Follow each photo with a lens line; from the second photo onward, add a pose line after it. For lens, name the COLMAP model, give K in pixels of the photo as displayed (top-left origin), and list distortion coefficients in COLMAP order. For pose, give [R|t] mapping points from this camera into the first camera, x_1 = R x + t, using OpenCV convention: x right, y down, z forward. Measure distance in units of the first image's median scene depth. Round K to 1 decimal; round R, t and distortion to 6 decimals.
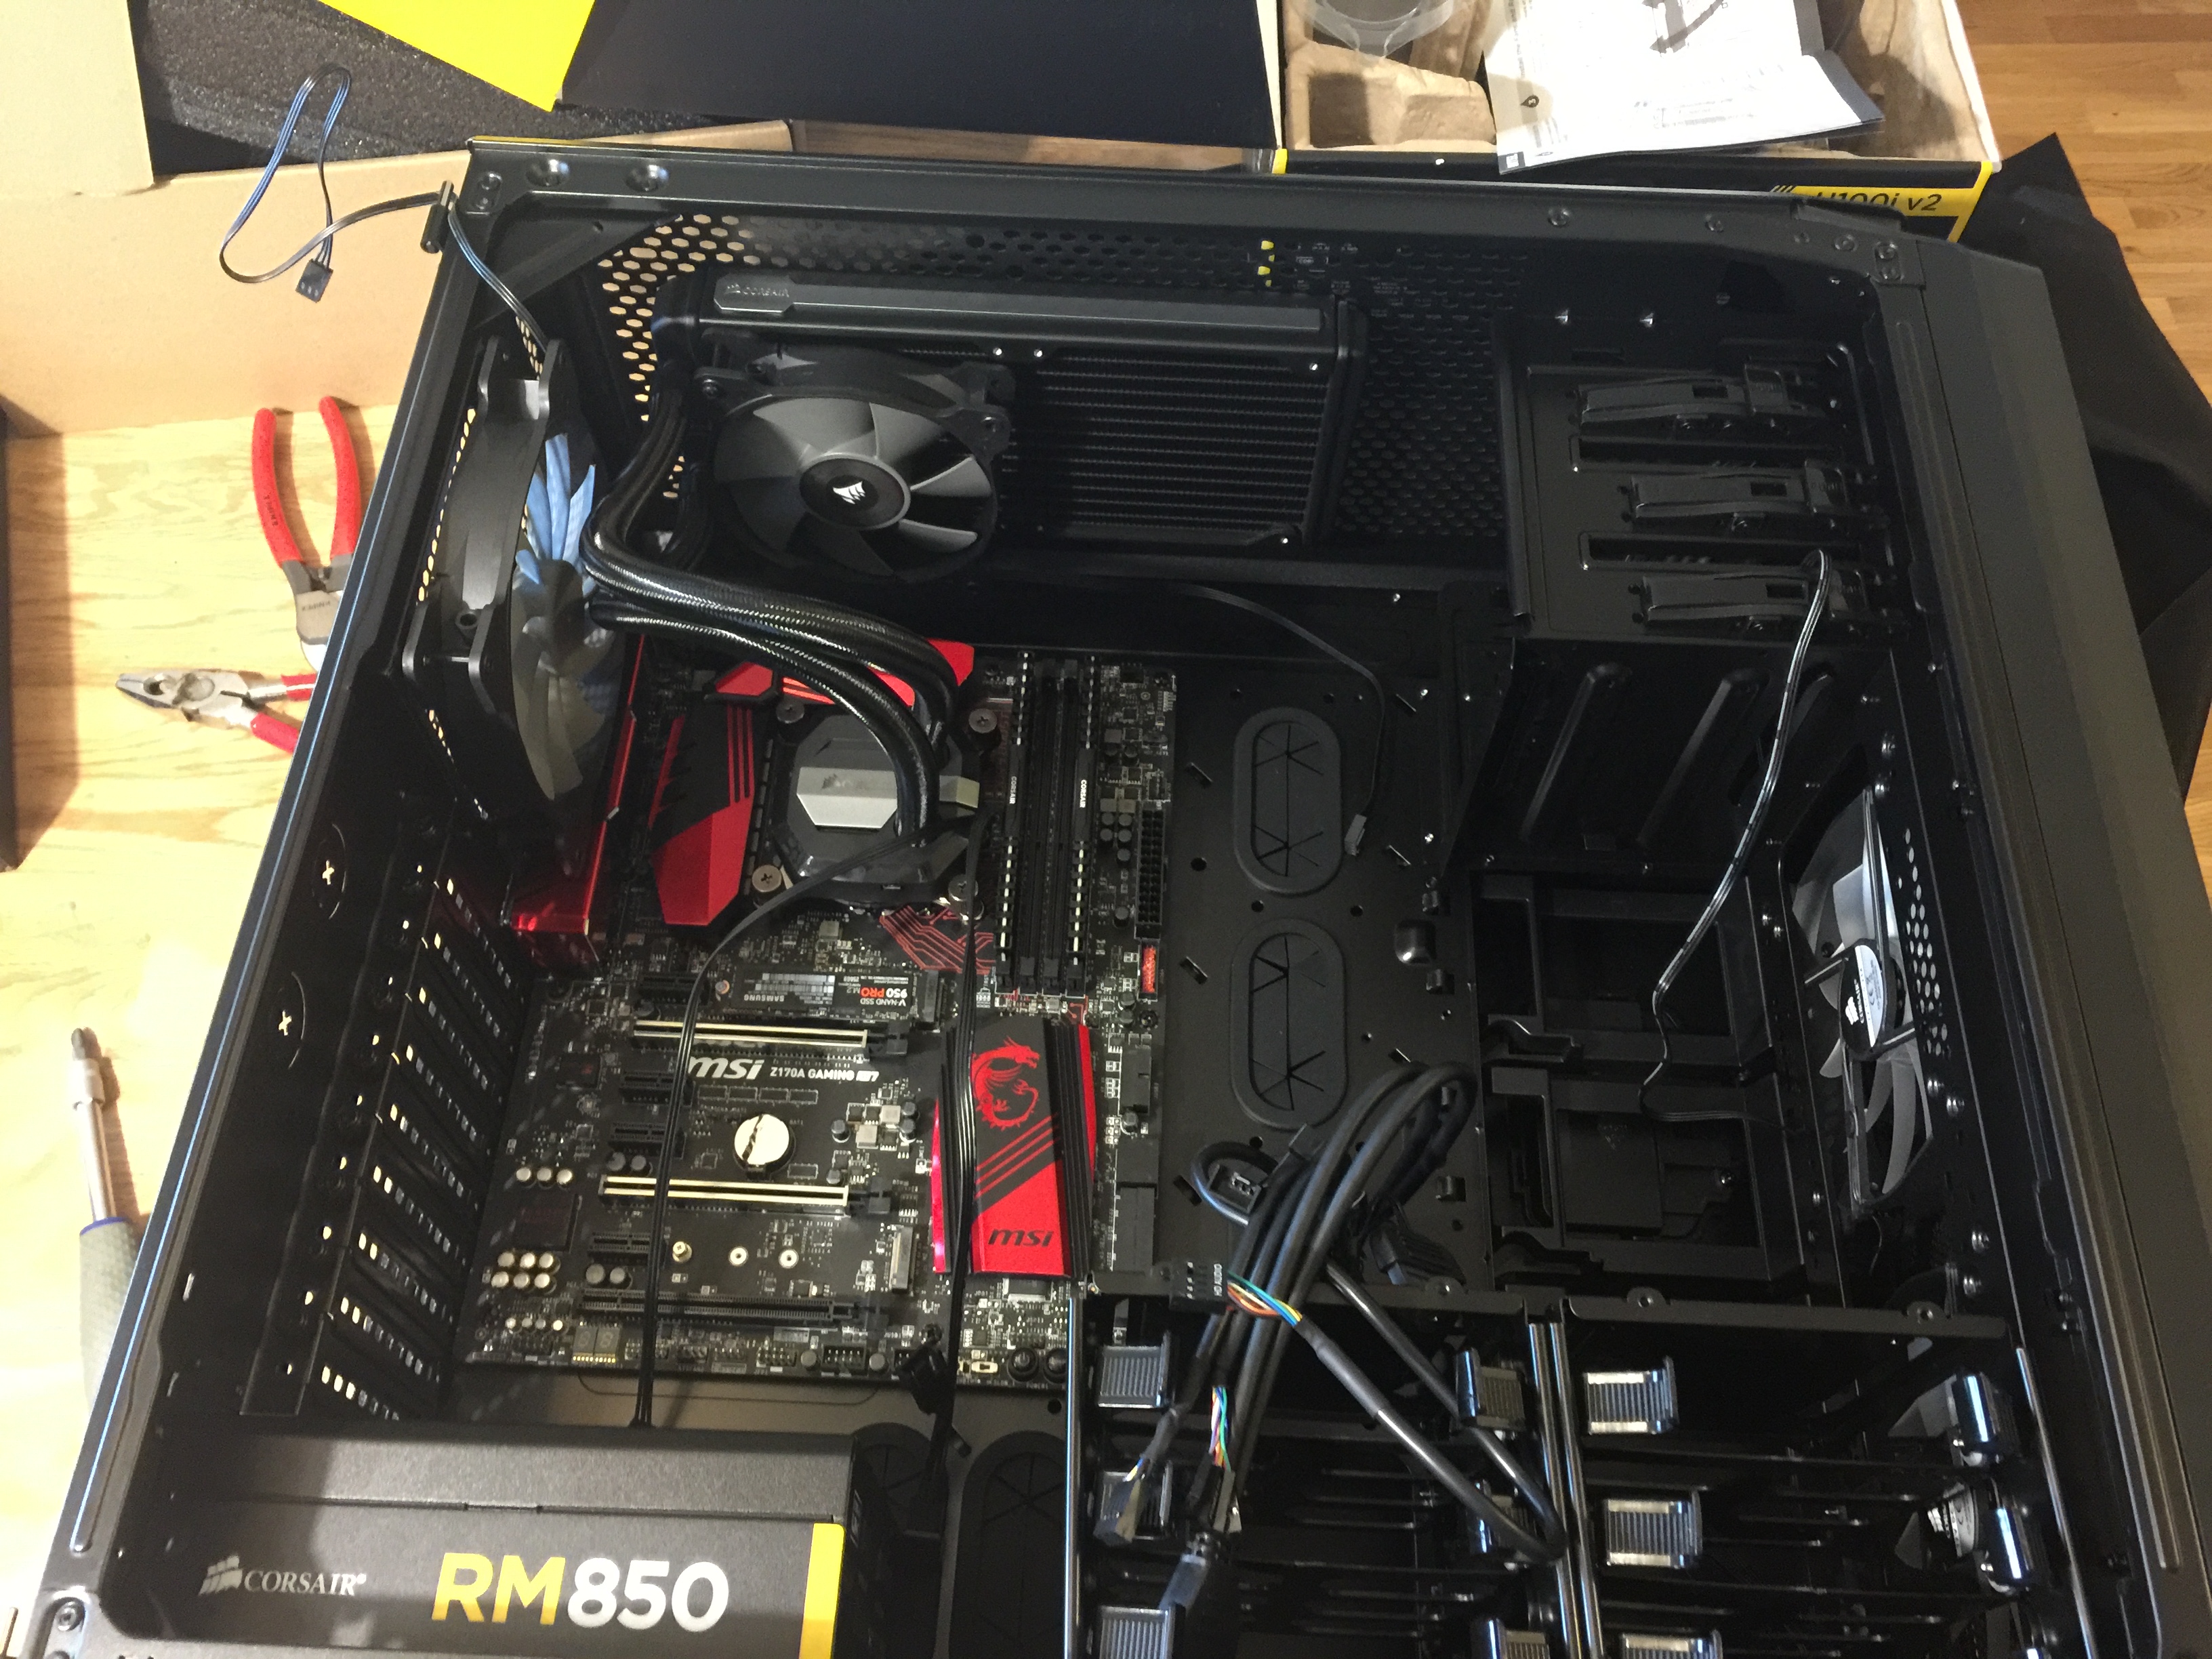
lens RADIAL K [[1890.0, 0, 1108.8], [0, 1890.0, 805.7], [0, 0, 1]] dist [0.041690, -0.003922]
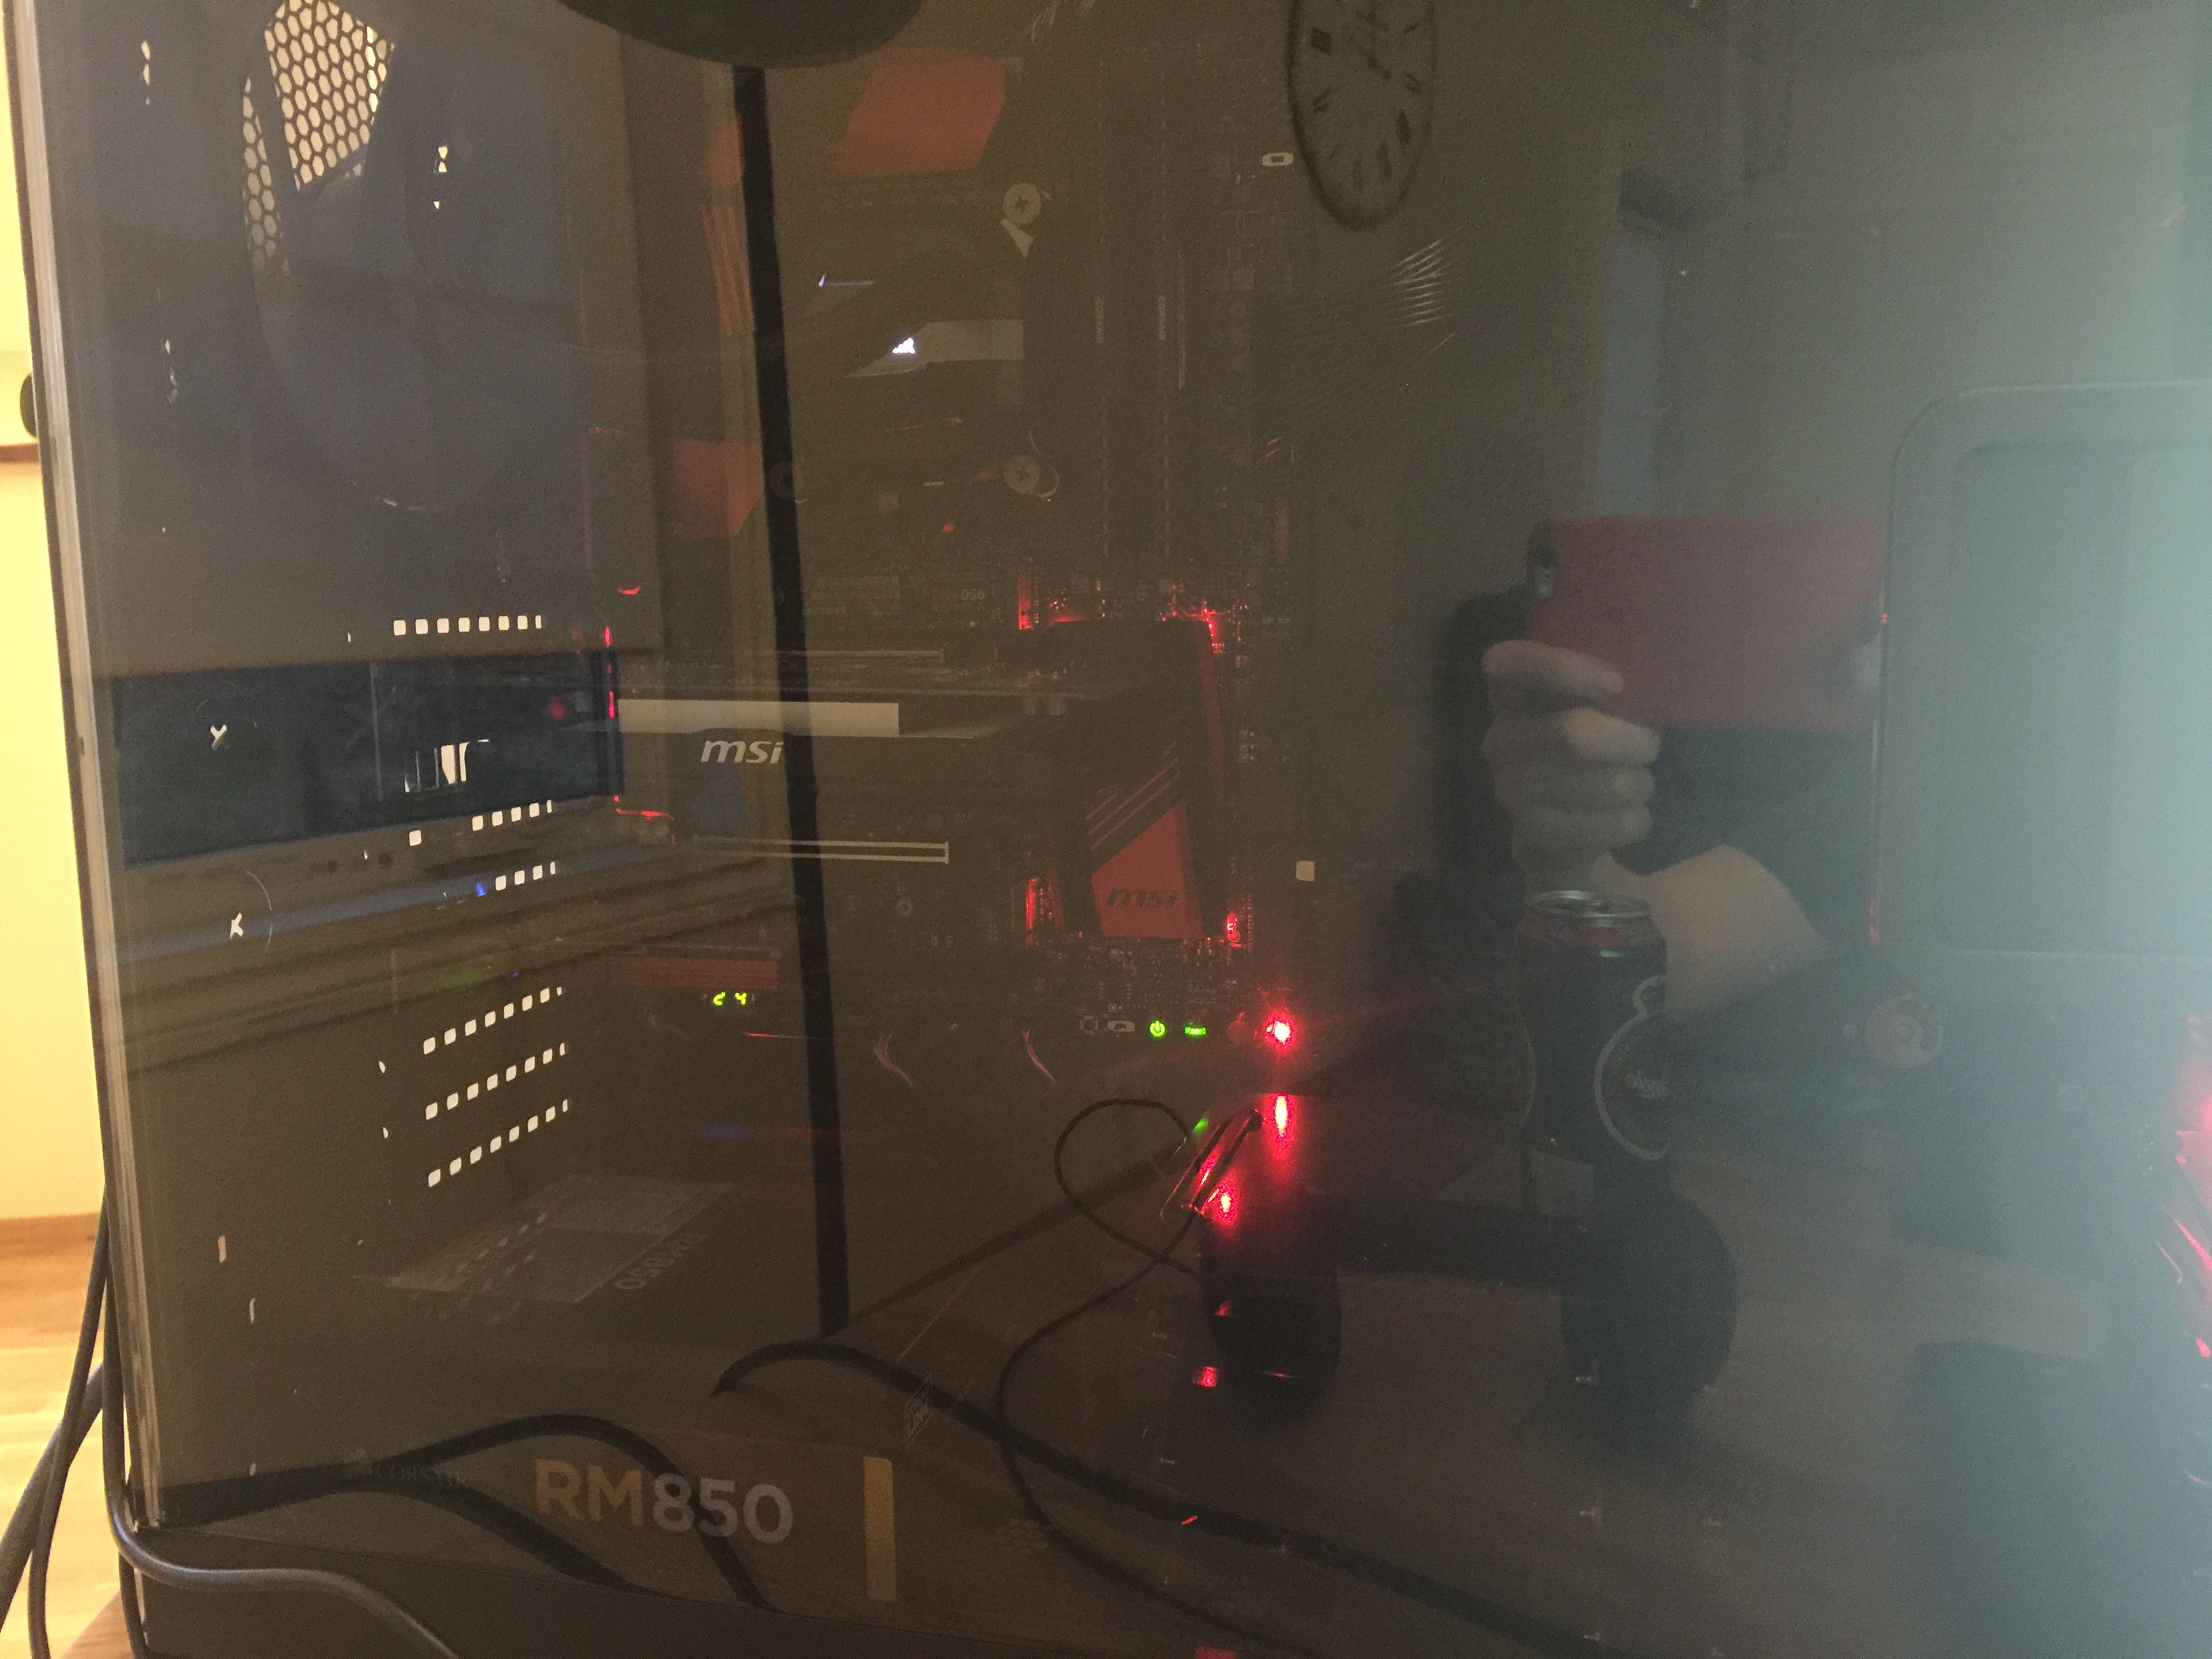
lens RADIAL K [[1890.0, 0, 1108.8], [0, 1890.0, 805.7], [0, 0, 1]] dist [0.041690, -0.003922]
pose [[0.962250, -0.024907, -0.271025, 0.167301], [0.184664, 0.791271, 0.582914, -0.301321], [0.199936, -0.610958, 0.766000, 0.338632]]
